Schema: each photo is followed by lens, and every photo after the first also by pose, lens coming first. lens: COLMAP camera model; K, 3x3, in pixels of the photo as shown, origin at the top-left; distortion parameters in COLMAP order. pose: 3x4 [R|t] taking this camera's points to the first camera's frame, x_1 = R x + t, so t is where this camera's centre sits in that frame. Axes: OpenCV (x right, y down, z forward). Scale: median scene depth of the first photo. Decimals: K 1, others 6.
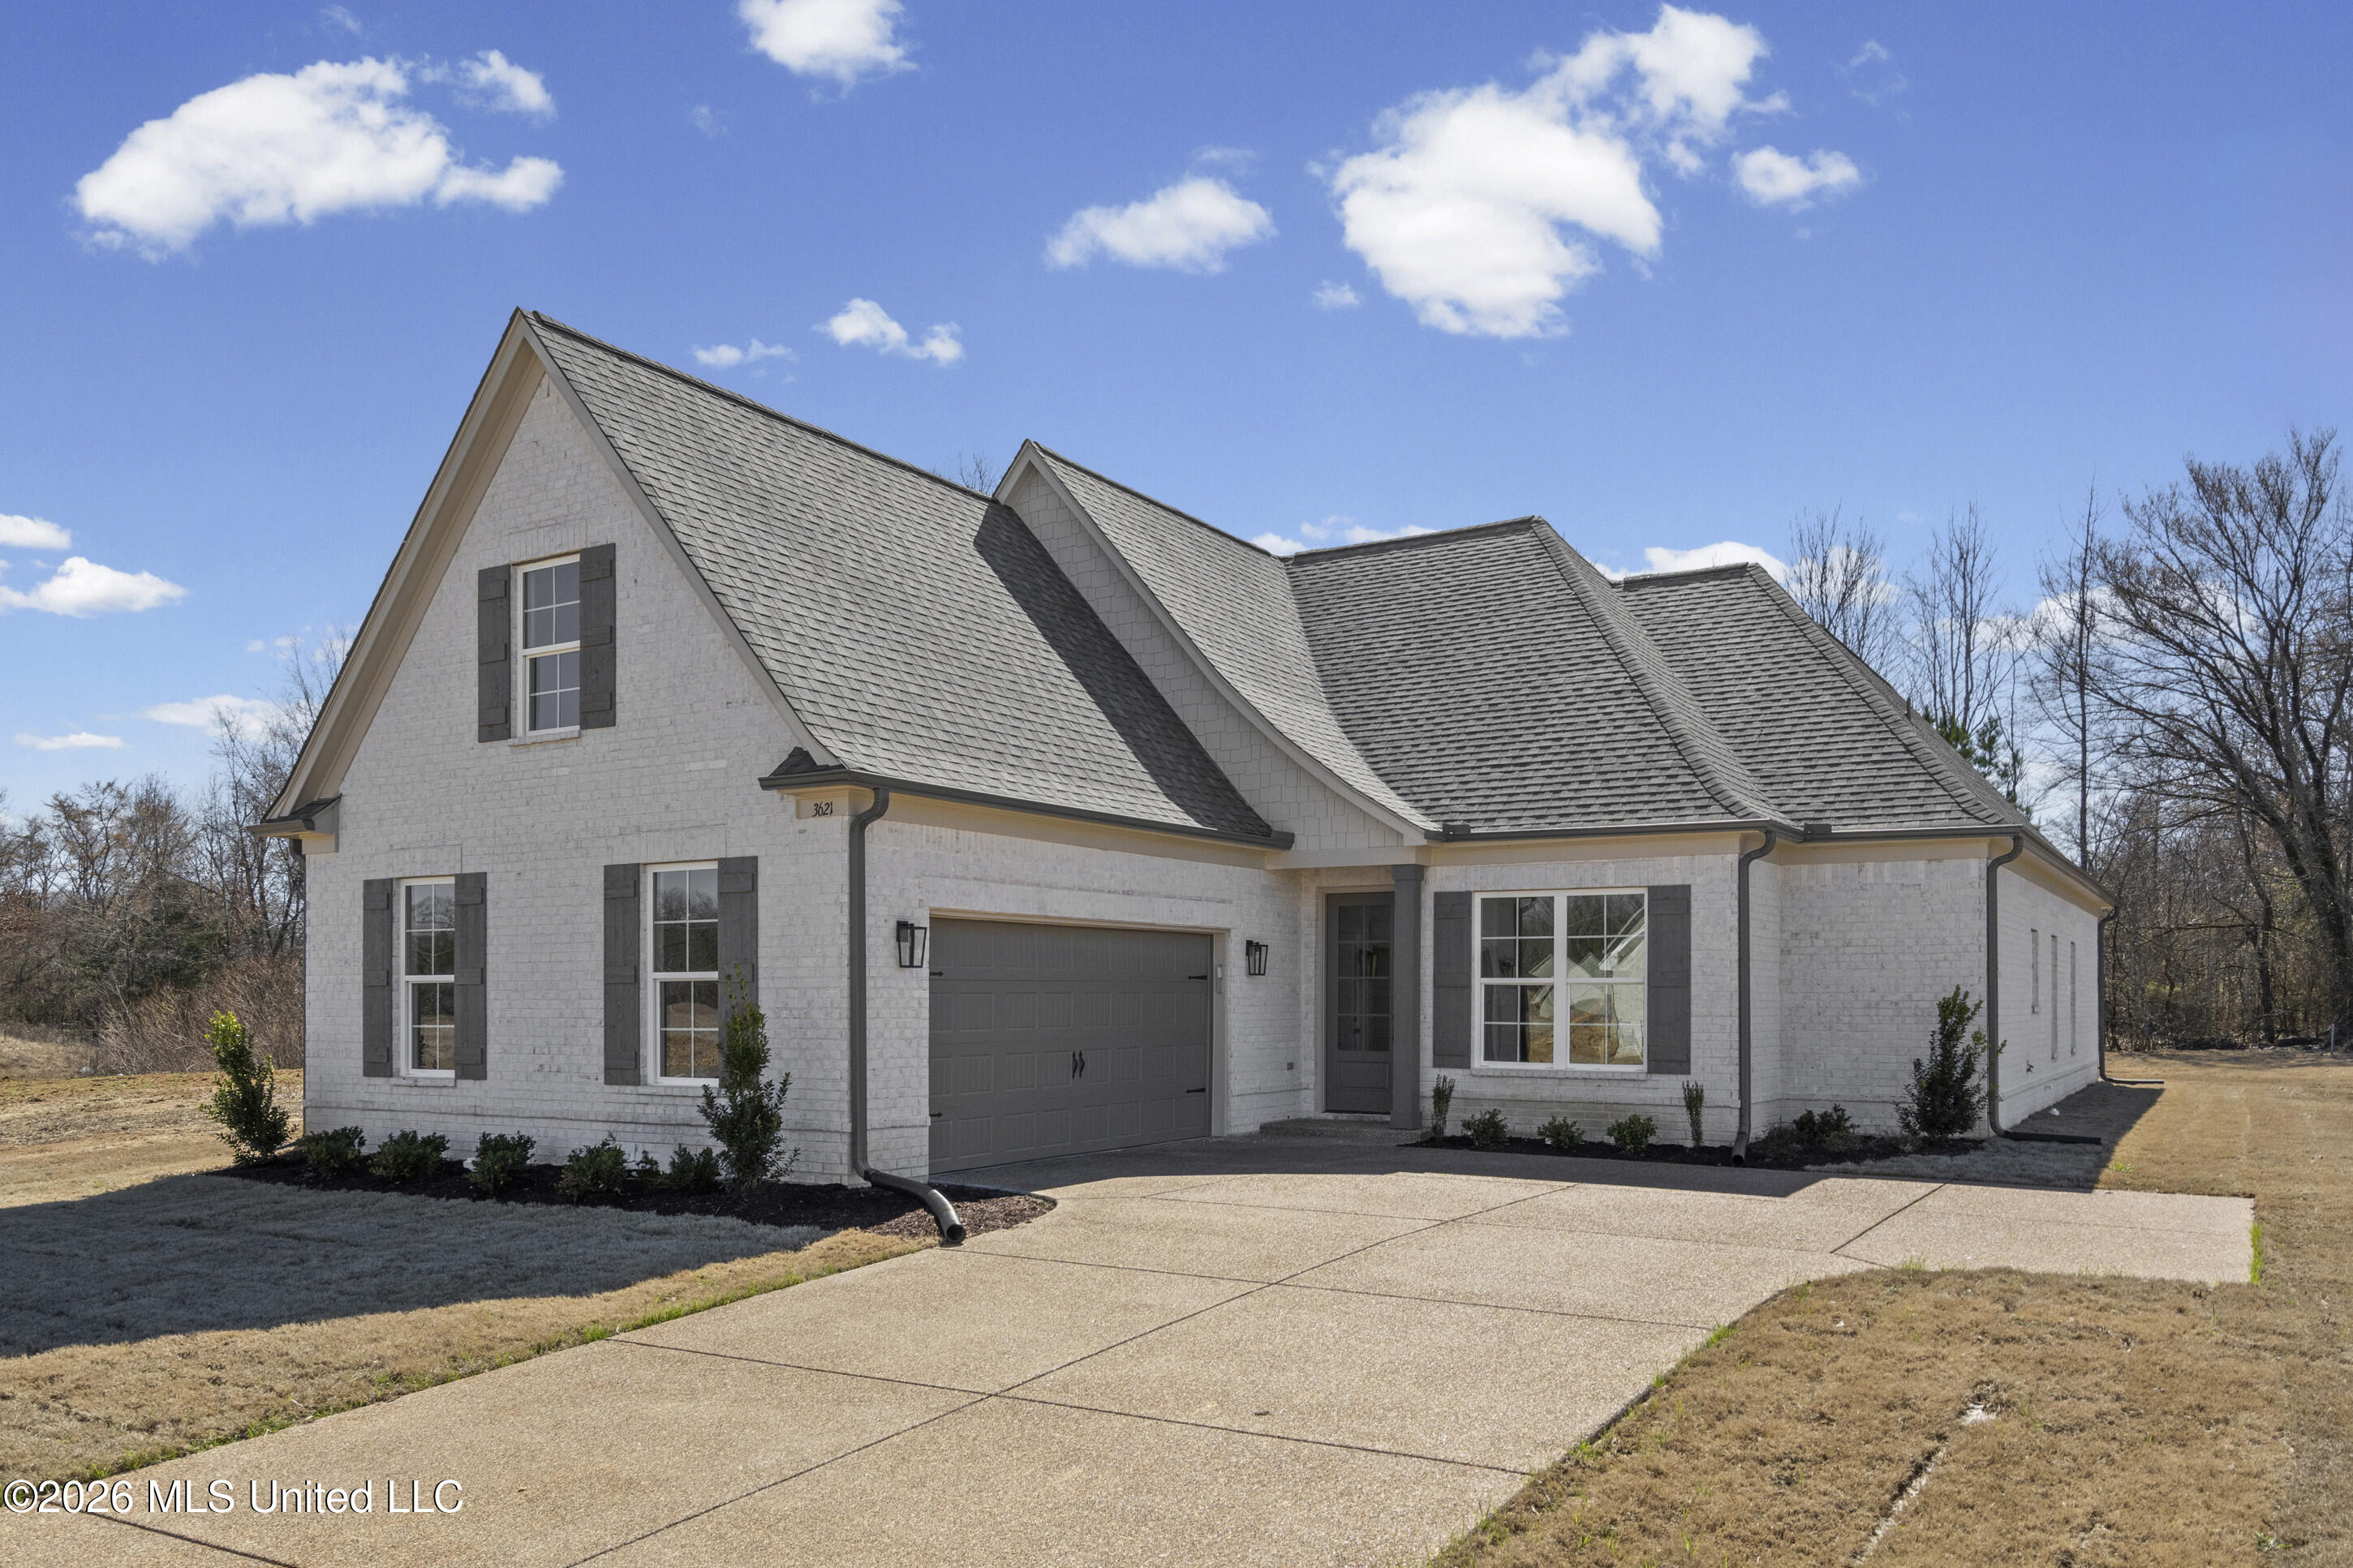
lens RADIAL K [[1704.2, 0, 1180.2], [0, 1704.2, 775.3], [0, 0, 1]] dist [0.007969, -0.001100]
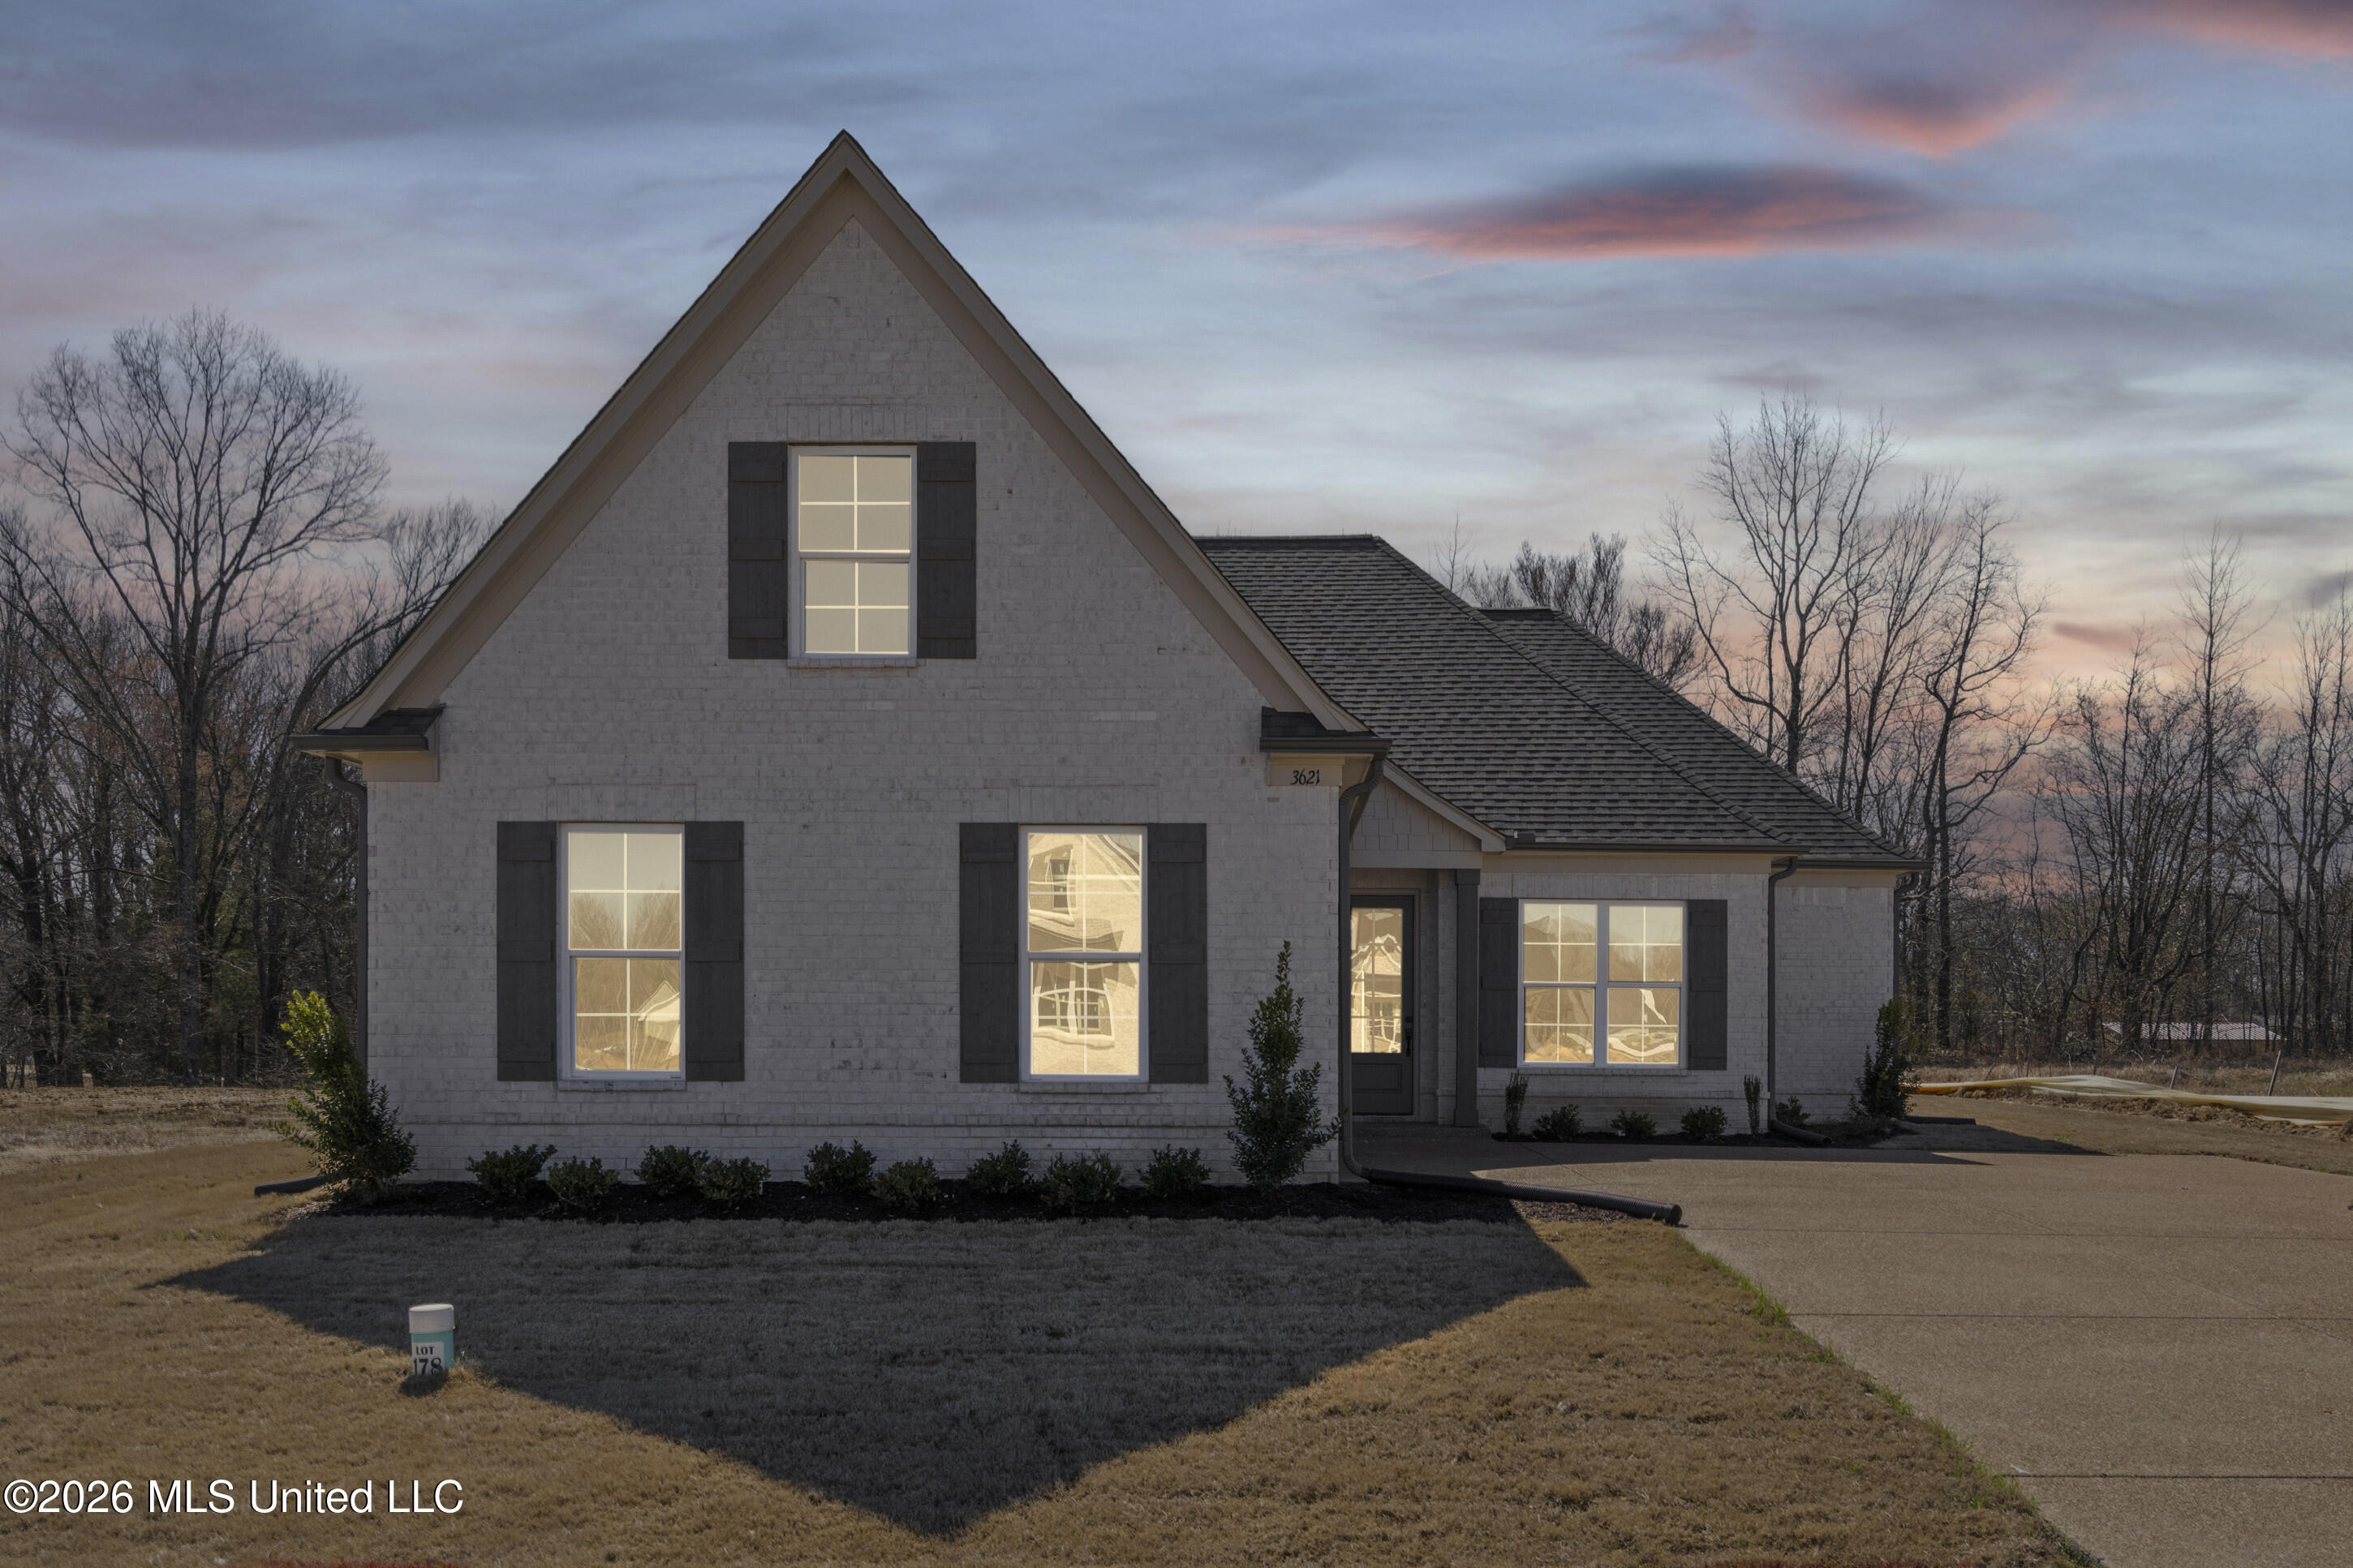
lens RADIAL K [[1846.7, 0, 1176.8], [0, 1846.7, 788.2], [0, 0, 1]] dist [0.002112, -0.000873]
pose [[0.863236, 0.071271, 0.499743, -0.687727], [-0.071908, 0.997249, -0.018012, 0.043725], [-0.499652, -0.020387, 0.865986, 0.155441]]
